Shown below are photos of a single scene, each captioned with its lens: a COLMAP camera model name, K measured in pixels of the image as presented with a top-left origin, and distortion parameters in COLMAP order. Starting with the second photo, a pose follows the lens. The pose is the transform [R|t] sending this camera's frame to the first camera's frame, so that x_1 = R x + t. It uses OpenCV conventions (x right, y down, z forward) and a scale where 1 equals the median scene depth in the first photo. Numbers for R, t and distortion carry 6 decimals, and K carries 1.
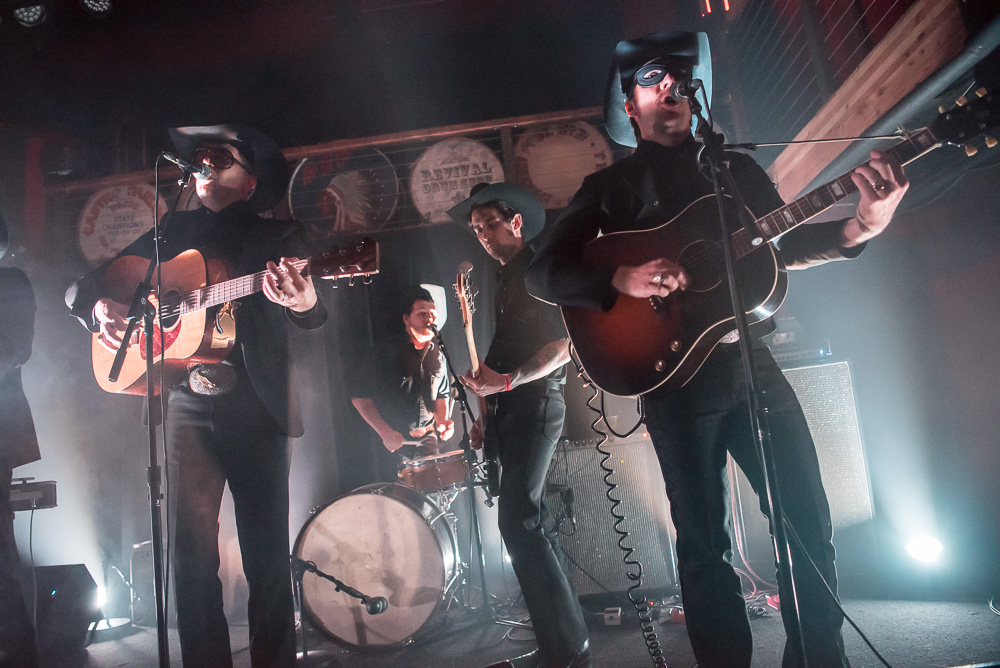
lens RADIAL K [[693.9, 0, 489.9], [0, 693.9, 318.9], [0, 0, 1]] dist [-0.077893, 0.028691]
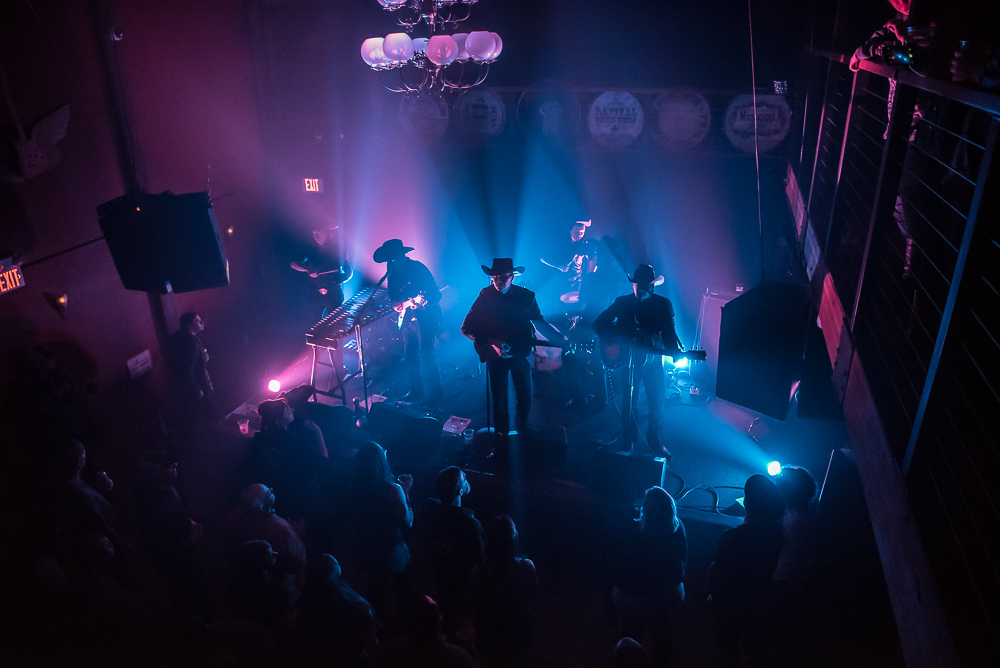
lens RADIAL K [[693.9, 0, 489.9], [0, 693.9, 318.9], [0, 0, 1]] dist [-0.077893, 0.028691]
pose [[0.958134, 0.189717, -0.214445, 0.110223], [-0.037554, 0.825768, 0.562758, -0.722093], [0.283847, -0.531144, 0.798321, -0.669807]]
